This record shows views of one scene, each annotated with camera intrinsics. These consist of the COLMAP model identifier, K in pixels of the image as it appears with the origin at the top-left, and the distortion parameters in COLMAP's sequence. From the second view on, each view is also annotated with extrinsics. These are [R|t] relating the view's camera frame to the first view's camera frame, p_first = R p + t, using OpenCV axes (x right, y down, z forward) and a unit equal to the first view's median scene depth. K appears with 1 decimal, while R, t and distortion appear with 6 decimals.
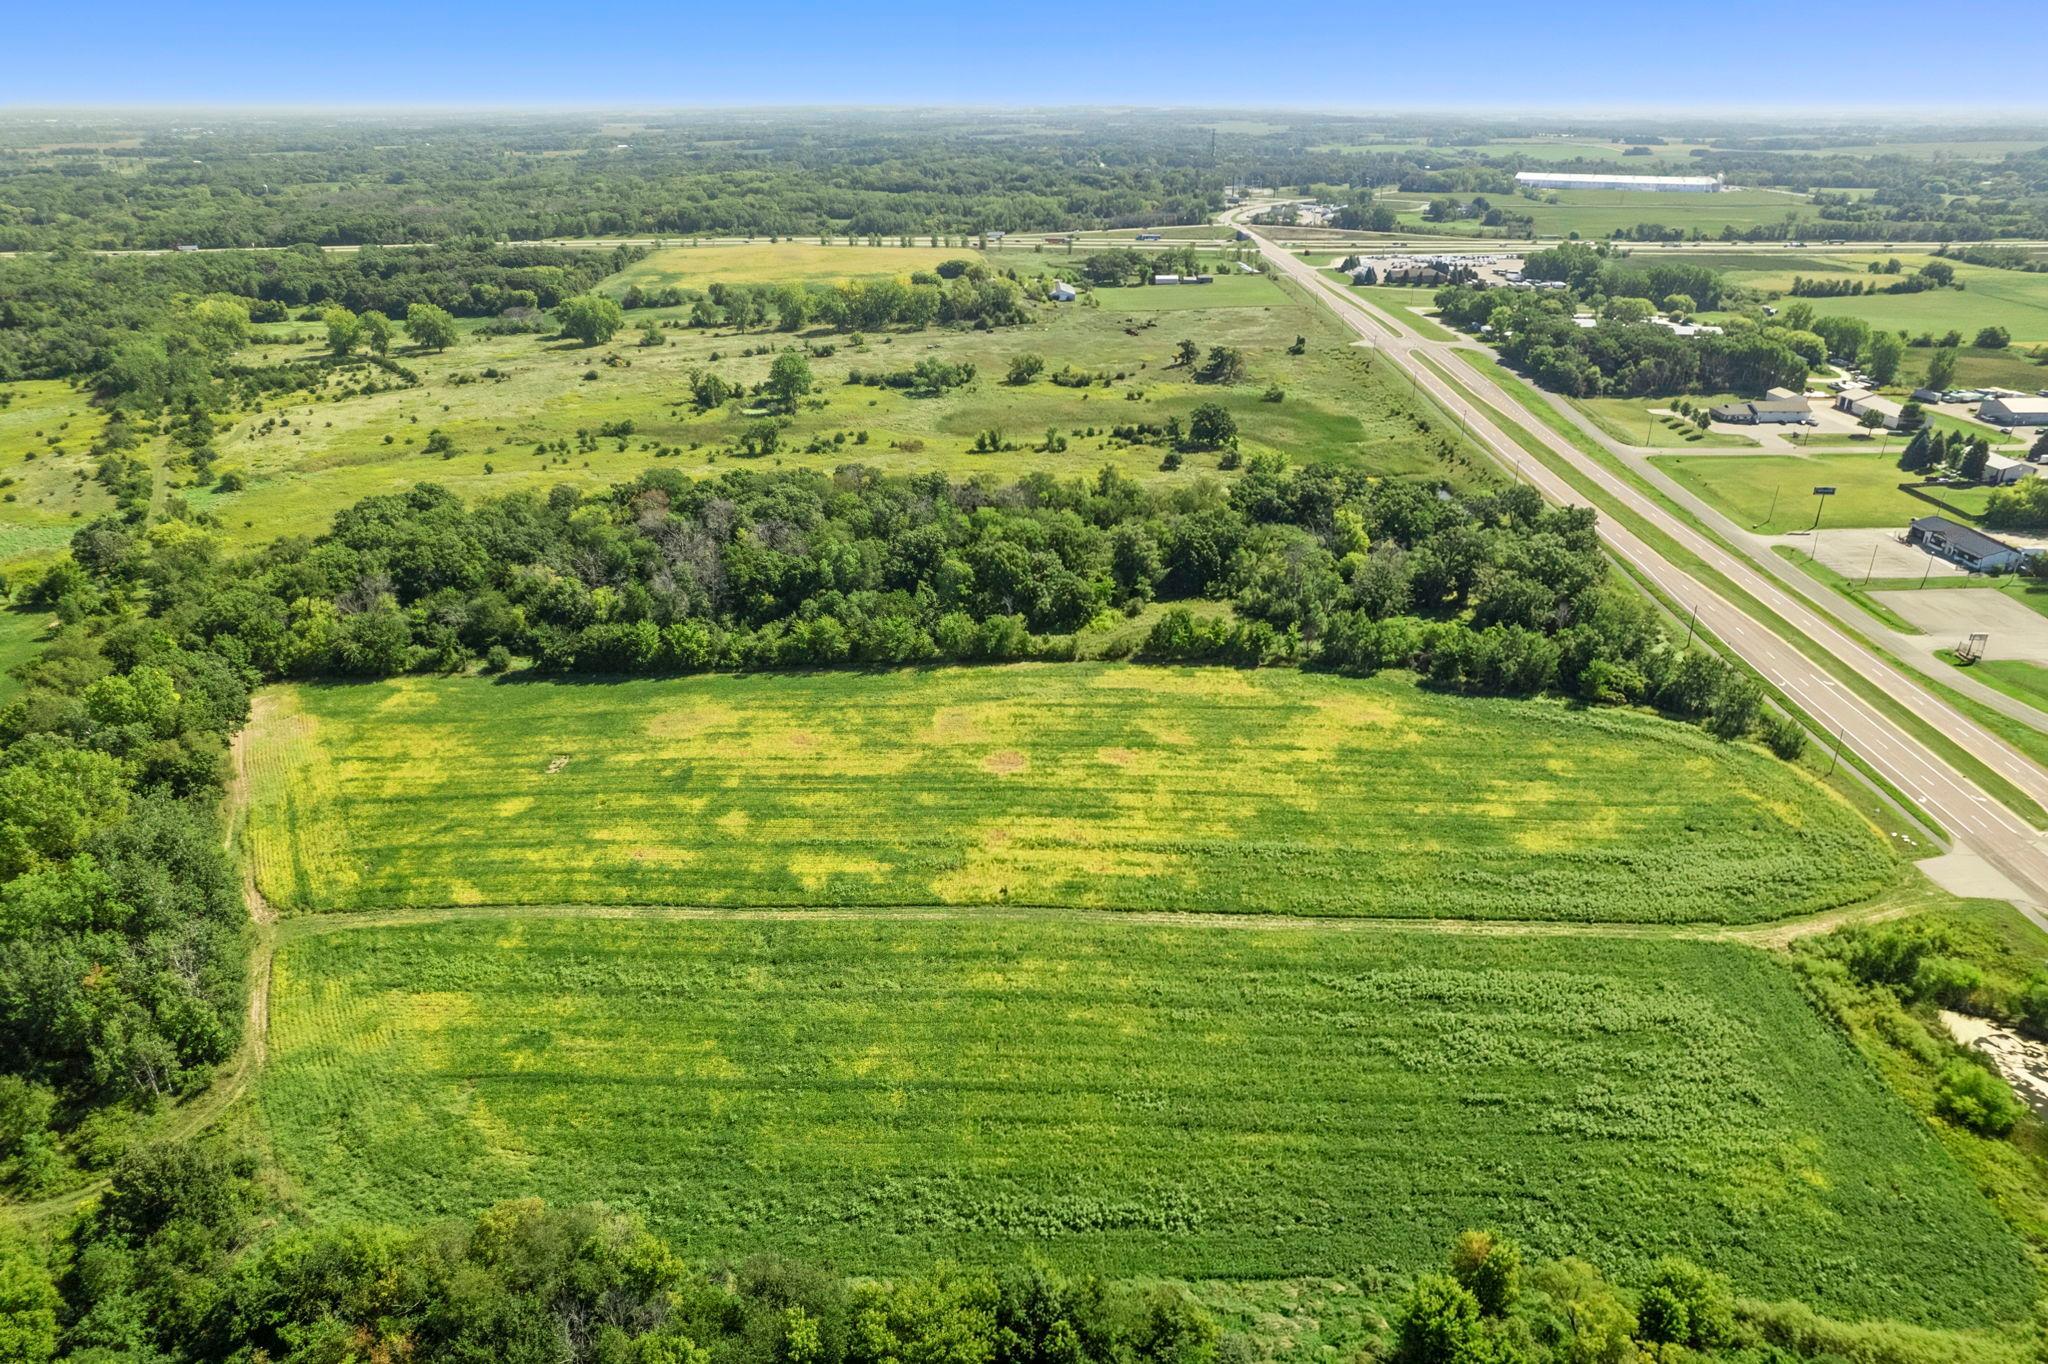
lens RADIAL K [[1315.8, 0, 1011.2], [0, 1315.8, 678.7], [0, 0, 1]] dist [-0.056657, 0.034932]
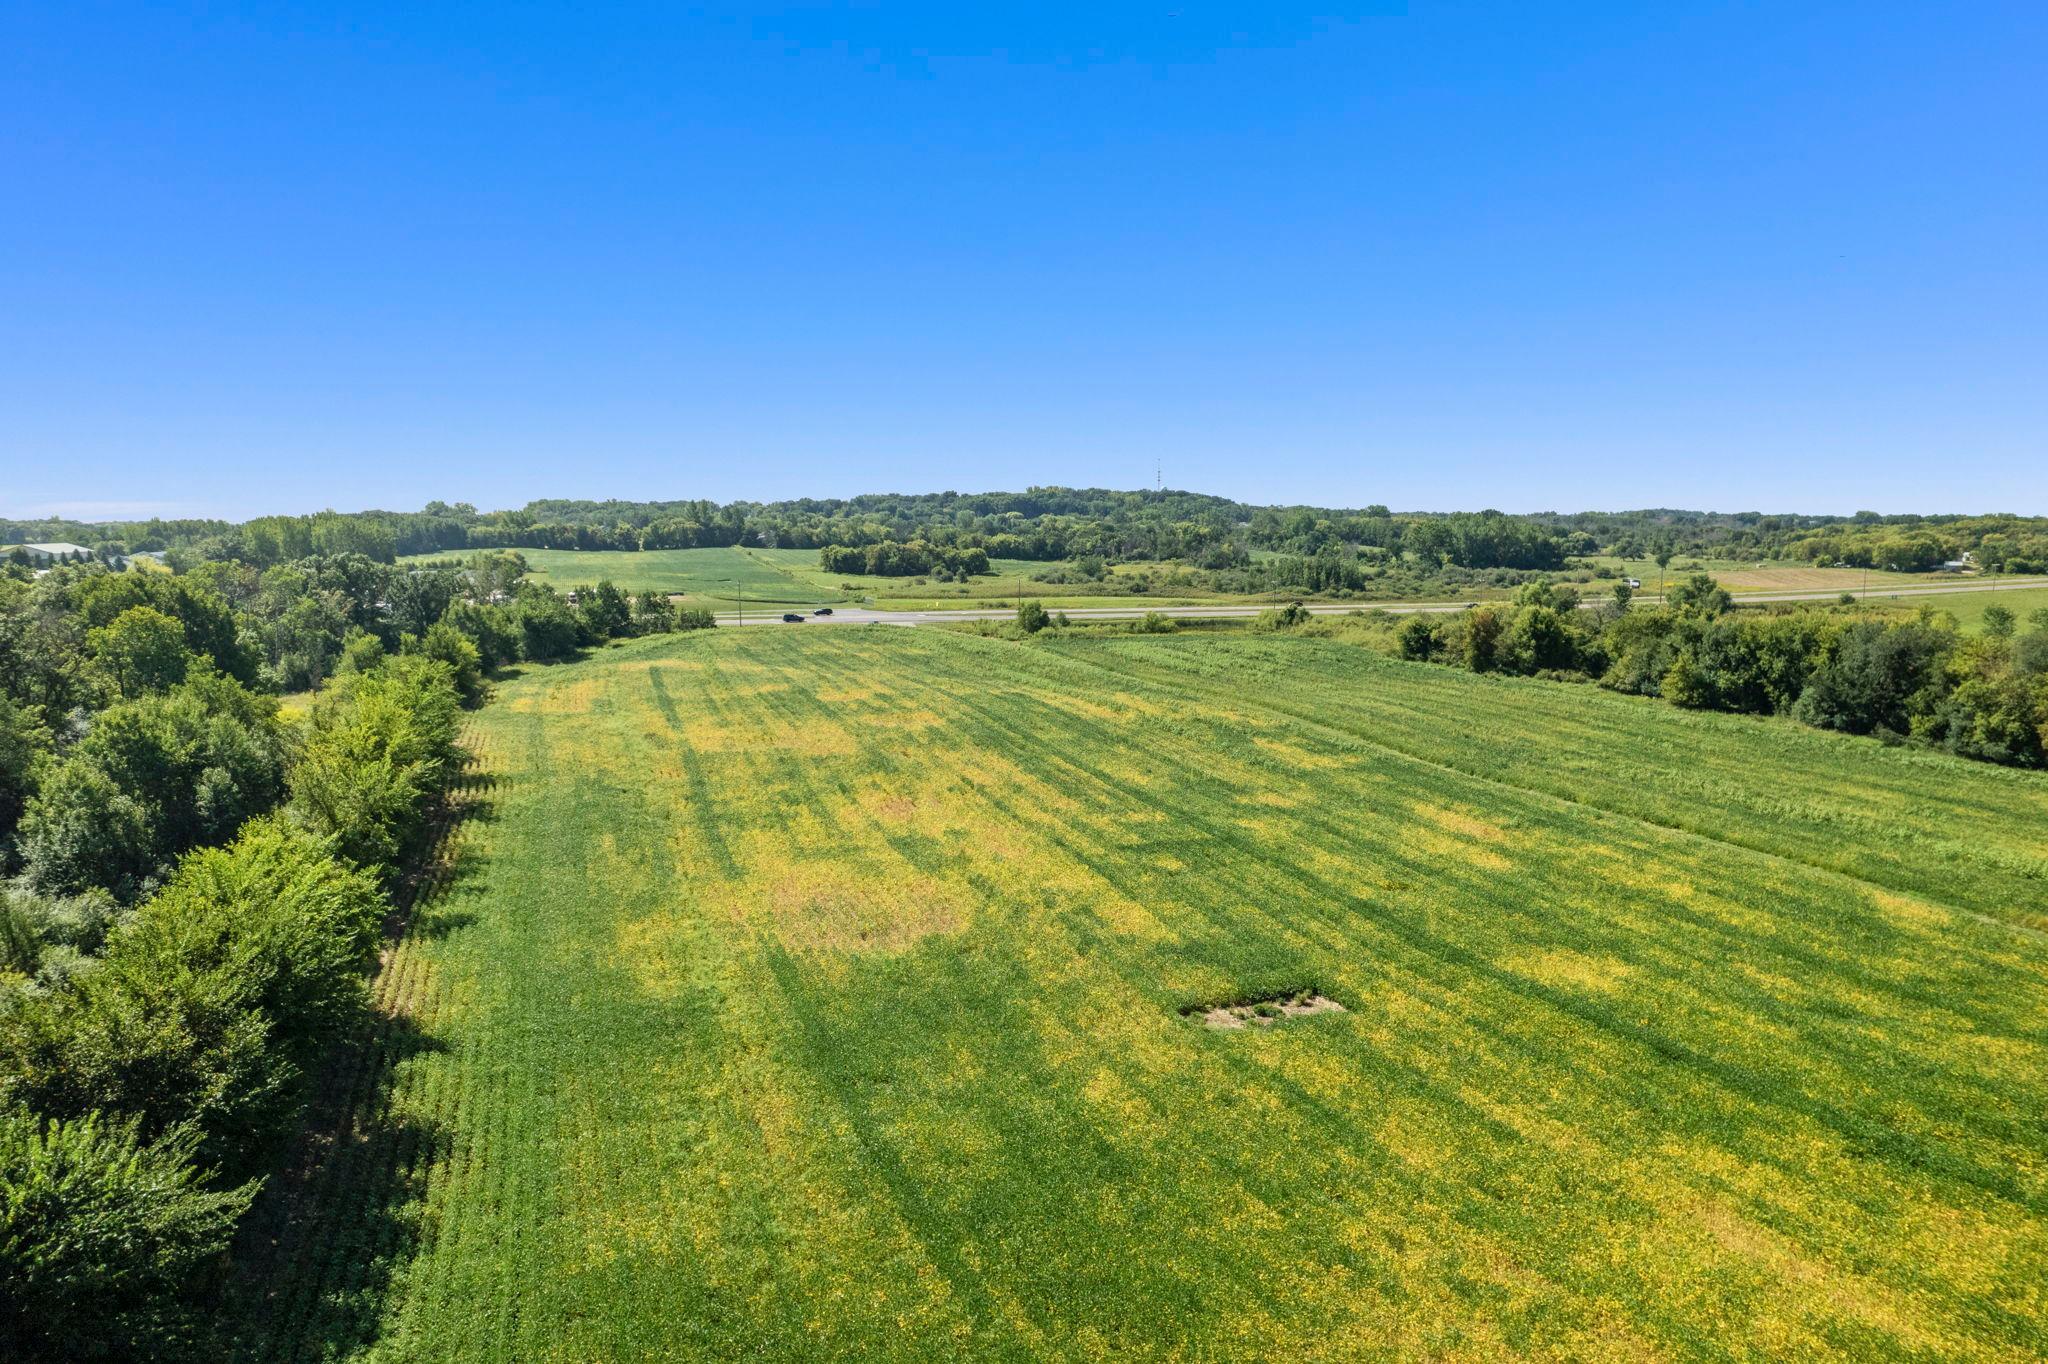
lens RADIAL K [[1315.8, 0, 1024.2], [0, 1315.8, 672.9], [0, 0, 1]] dist [-0.056657, 0.034932]
pose [[-0.332122, -0.108495, 0.936976, -0.622563], [0.392444, 0.887407, 0.241862, -0.083815], [-0.857719, 0.448038, -0.252149, 1.176728]]
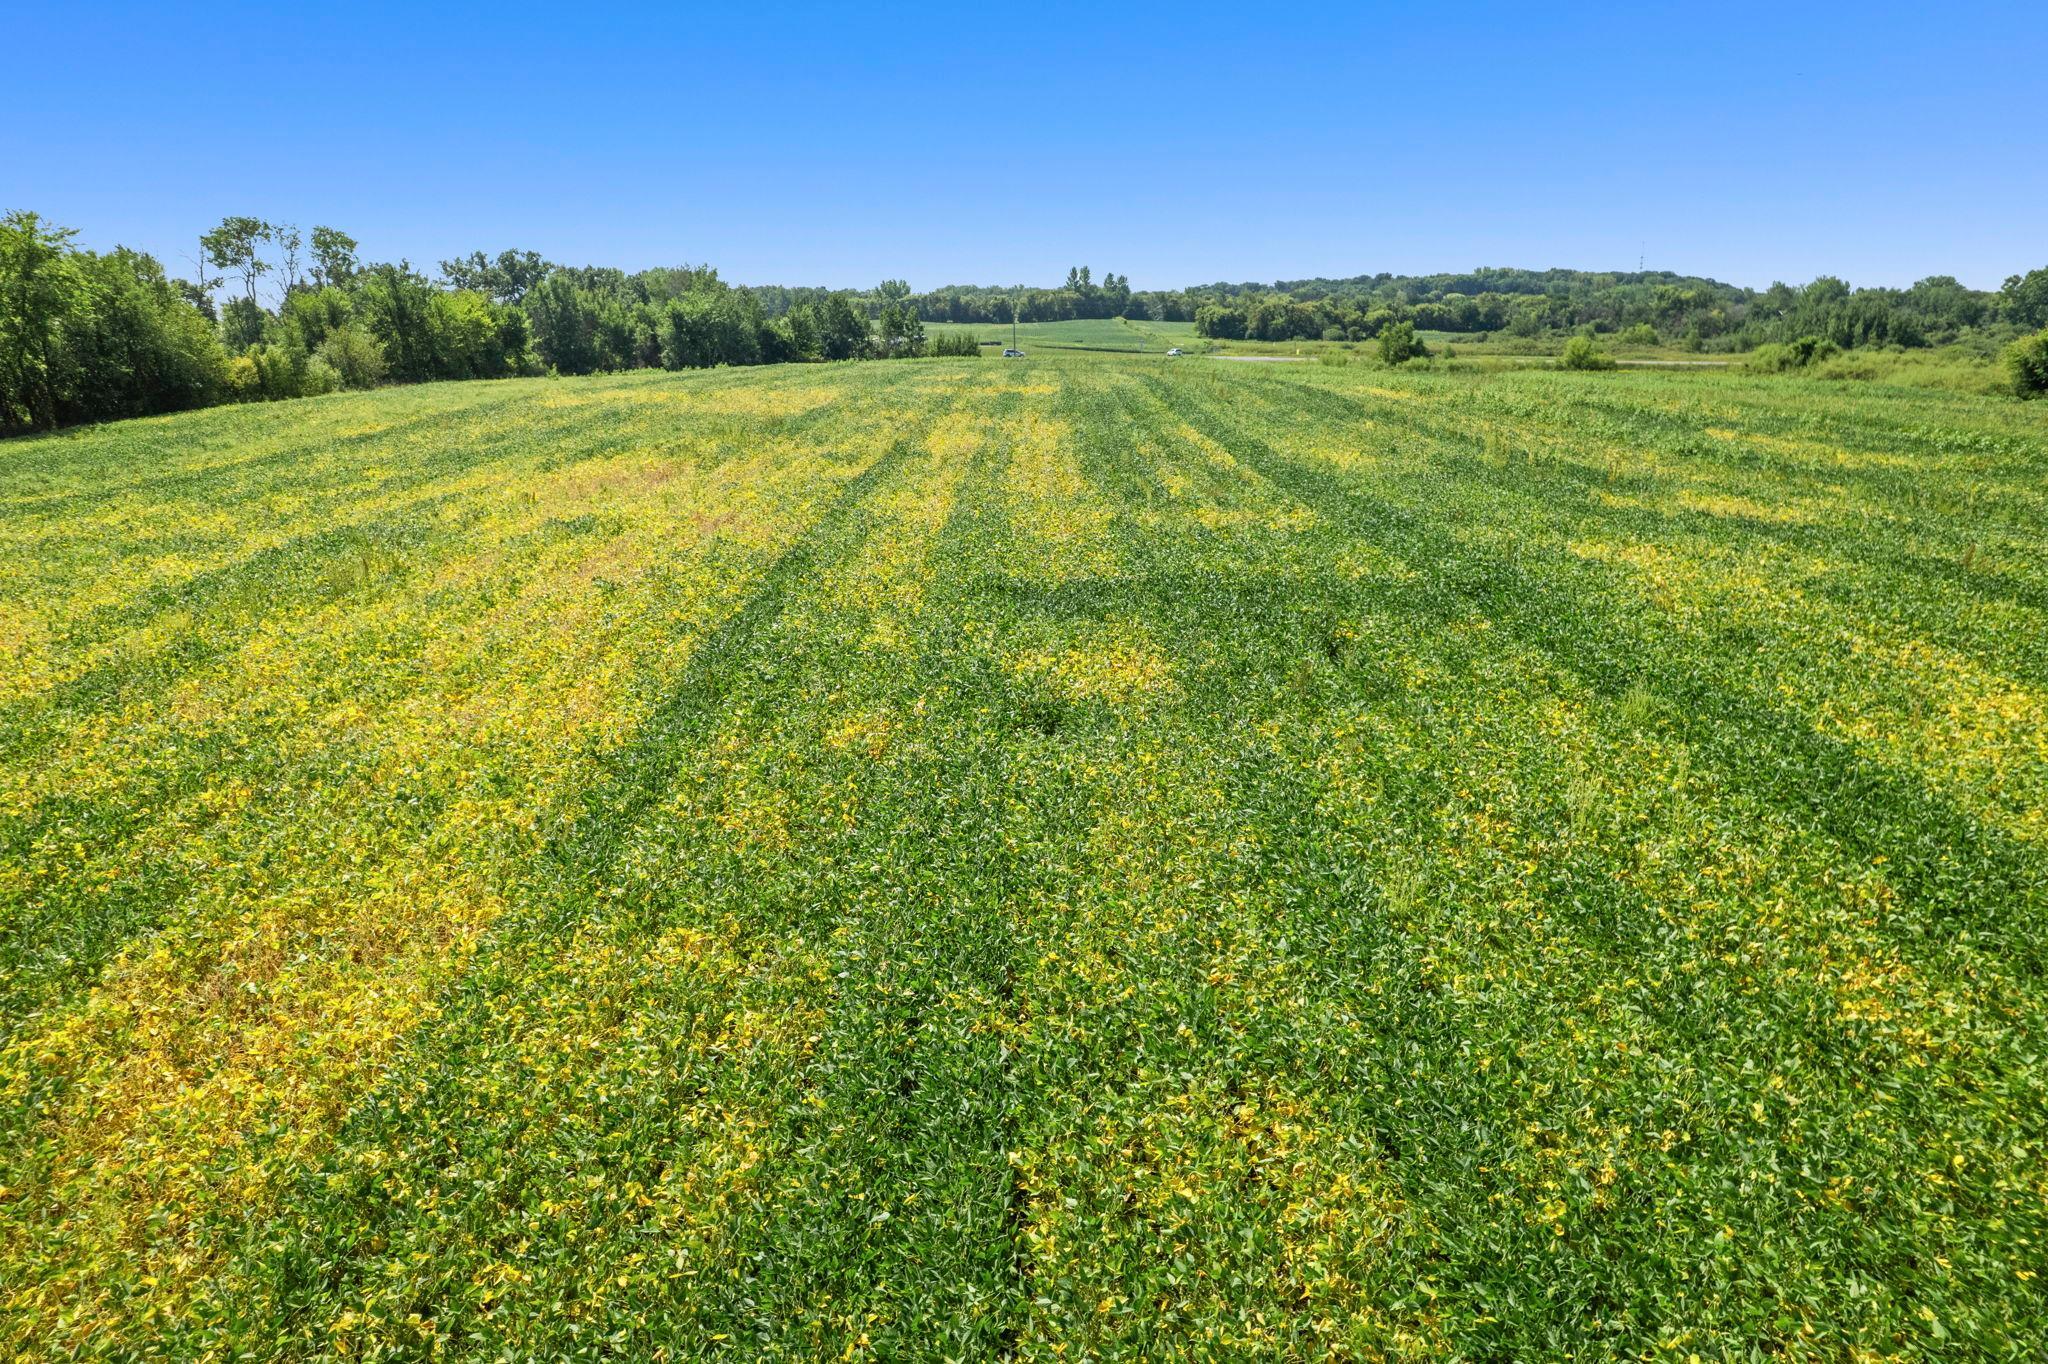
lens RADIAL K [[1315.8, 0, 1024.2], [0, 1315.8, 667.6], [0, 0, 1]] dist [-0.056657, 0.034932]
pose [[-0.007928, -0.248372, 0.968632, -0.346813], [0.420299, 0.878117, 0.228602, 0.061169], [-0.907351, 0.408928, 0.097429, 1.061034]]
